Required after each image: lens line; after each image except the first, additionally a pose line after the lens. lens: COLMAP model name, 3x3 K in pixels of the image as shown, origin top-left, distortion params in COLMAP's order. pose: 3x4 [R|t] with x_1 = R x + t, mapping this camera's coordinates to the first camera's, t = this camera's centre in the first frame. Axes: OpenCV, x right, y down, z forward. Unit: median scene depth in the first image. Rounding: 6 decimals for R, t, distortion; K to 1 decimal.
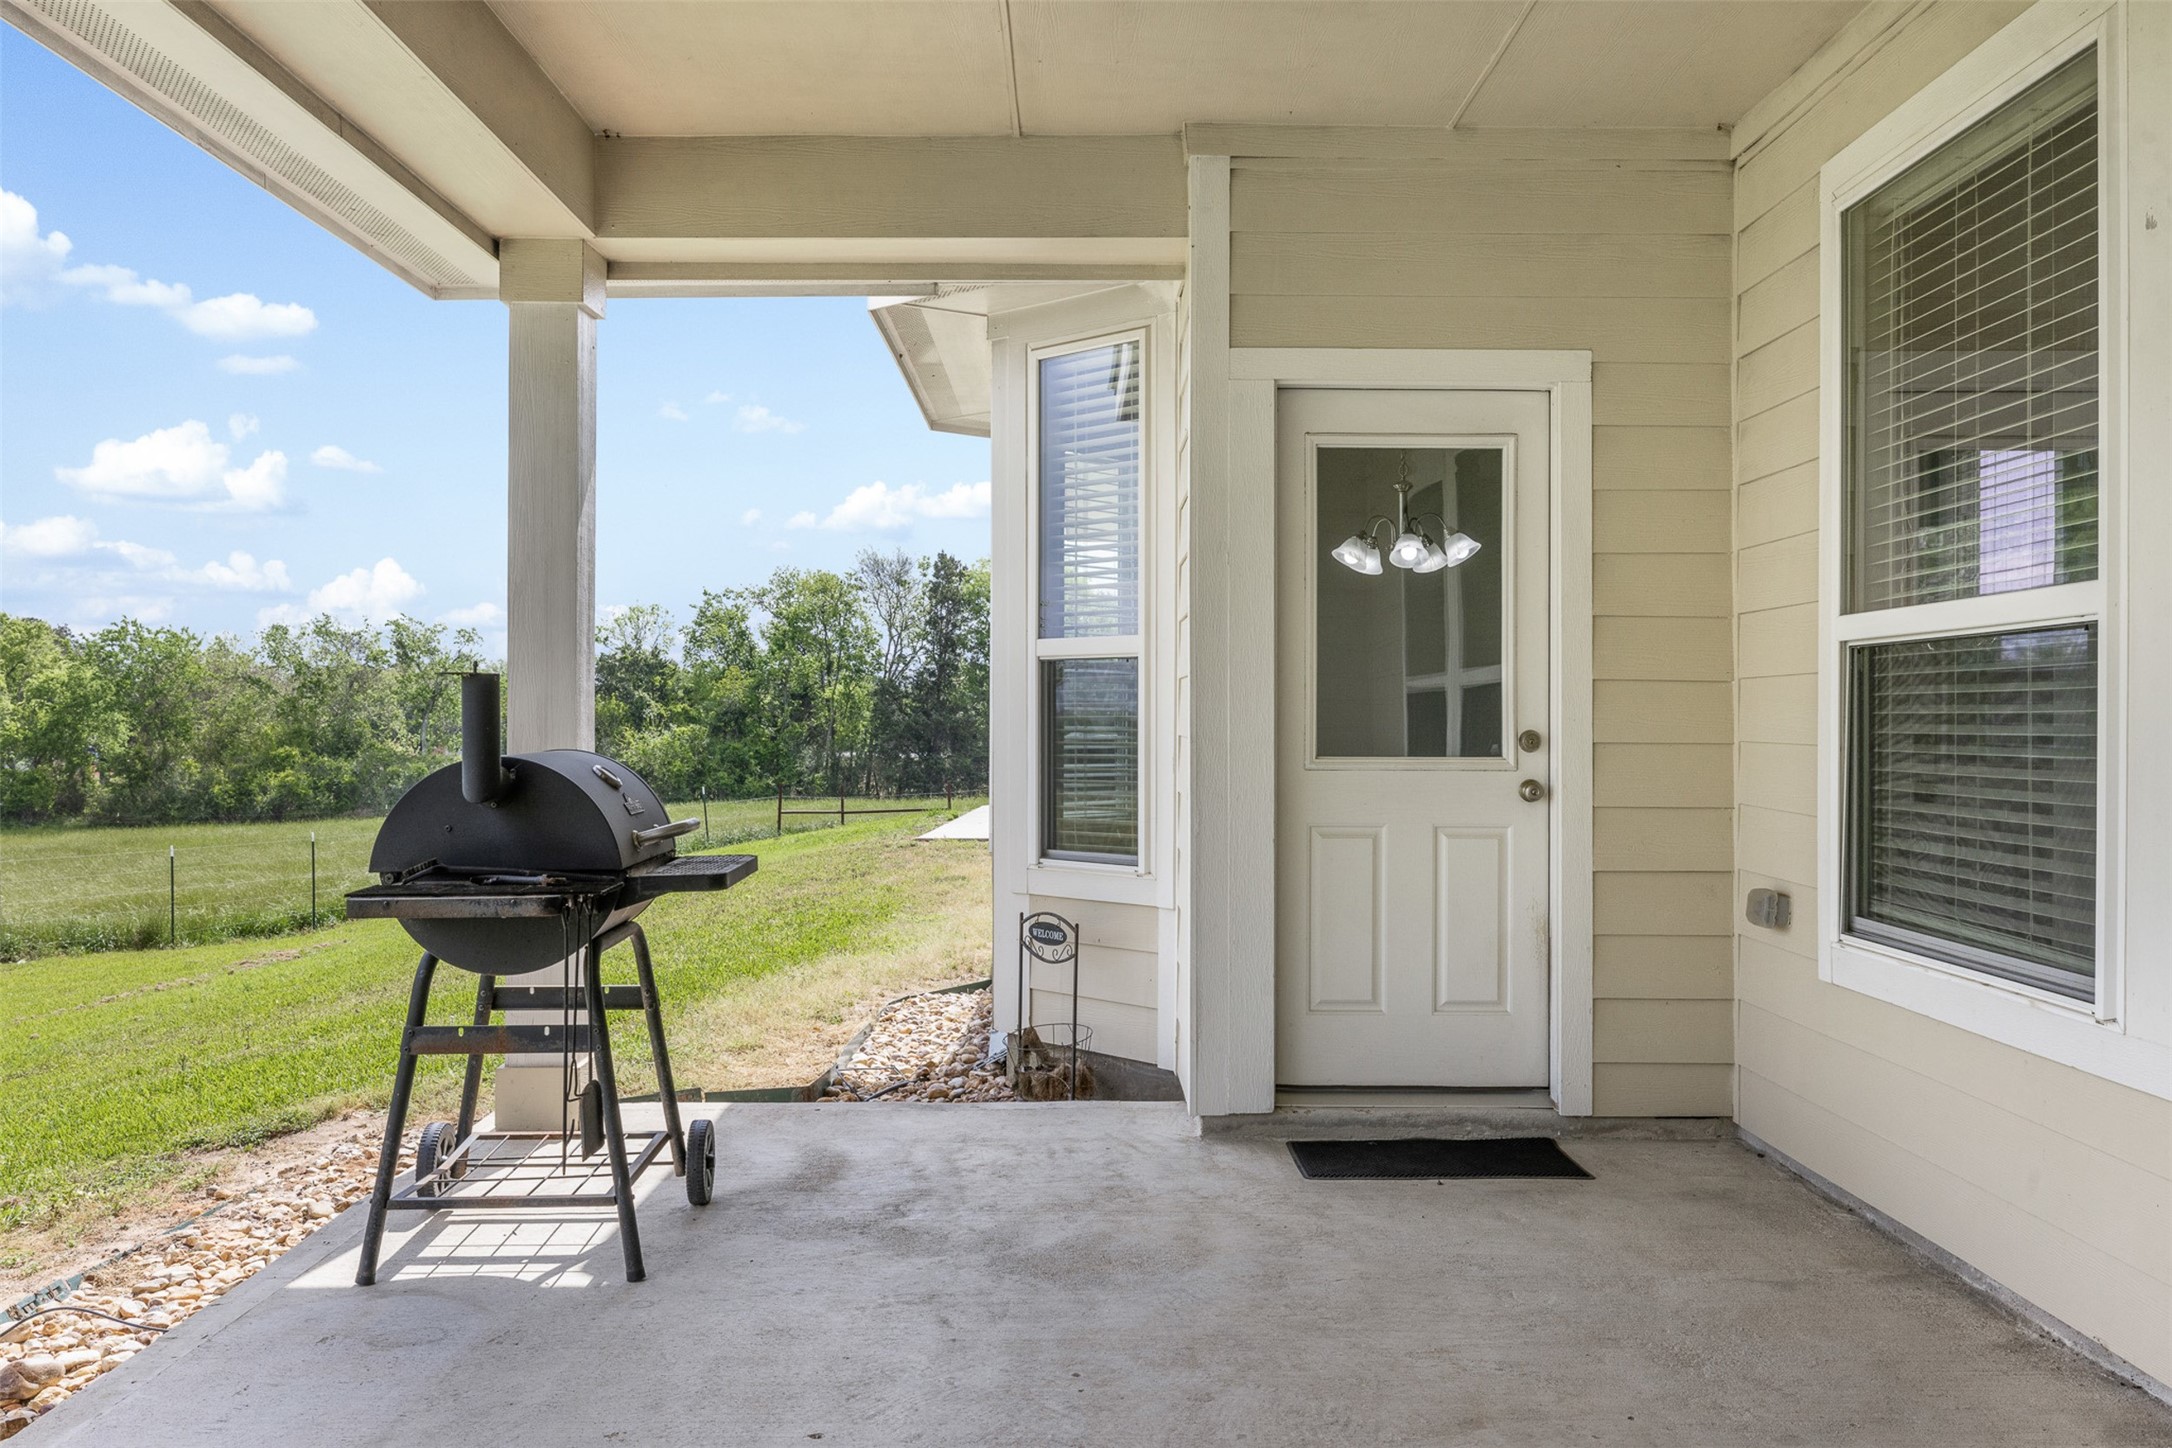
lens RADIAL K [[1869.5, 0, 1086.0], [0, 1869.5, 724.0], [0, 0, 1]] dist [-0.004258, -0.002642]
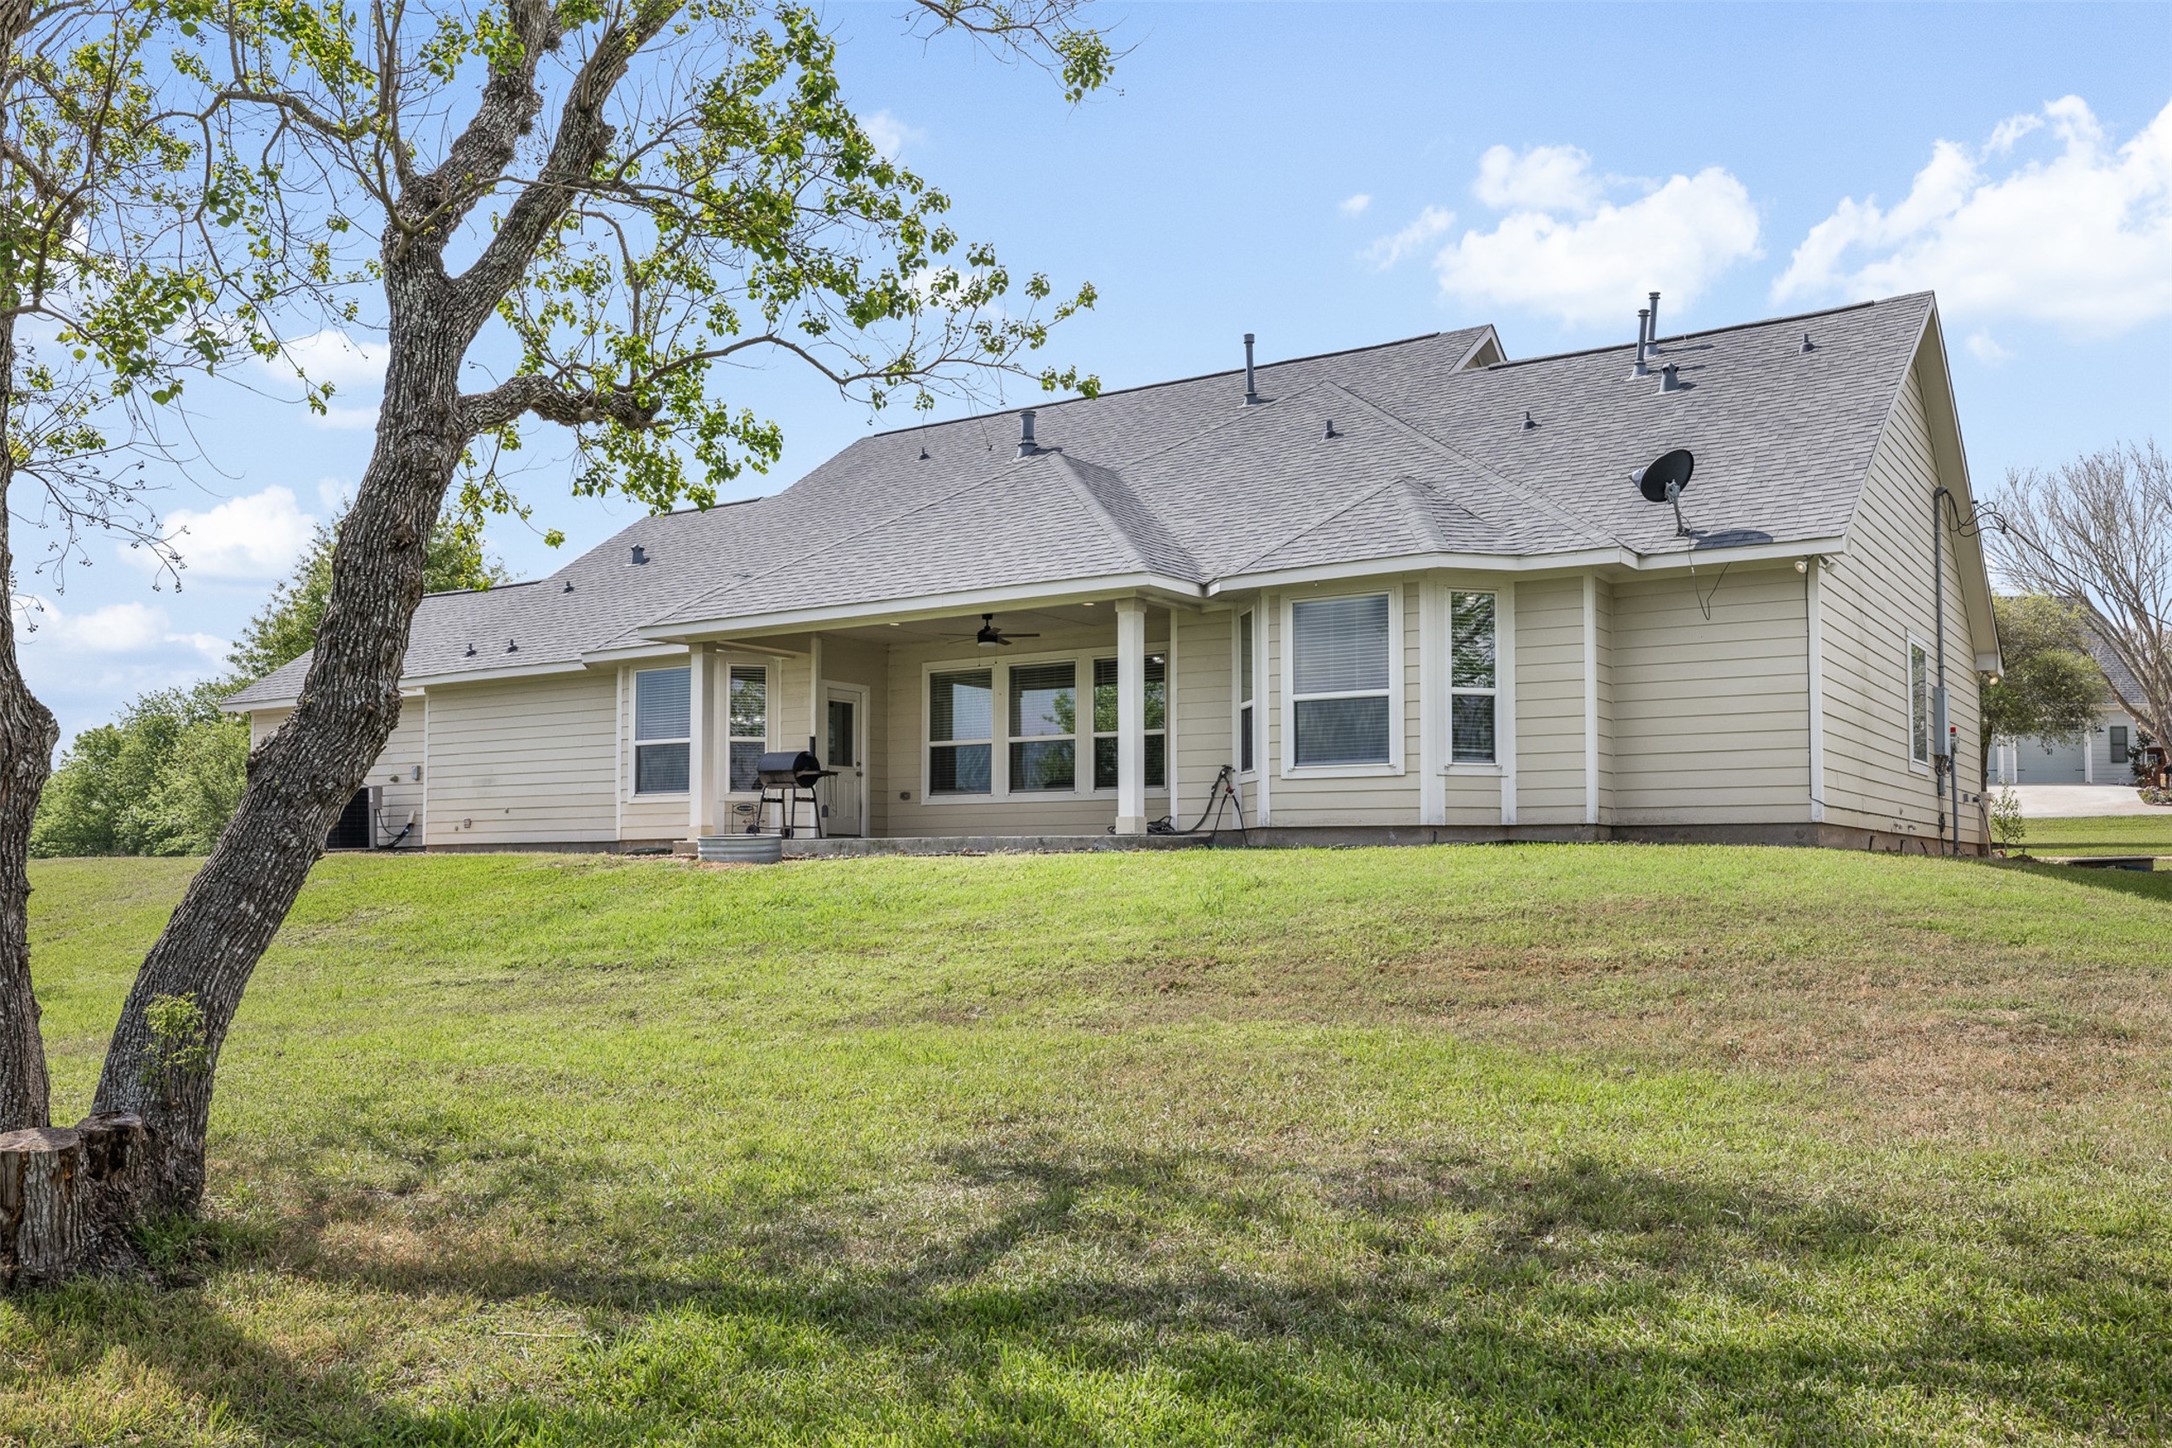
lens RADIAL K [[1788.0, 0, 1086.0], [0, 1788.0, 724.0], [0, 0, 1]] dist [0.001566, 0.000121]
pose [[0.553863, 0.078787, 0.828872, -3.394996], [-0.002843, 0.995686, -0.092744, 0.344958], [-0.832603, 0.049011, 0.551698, -2.138677]]
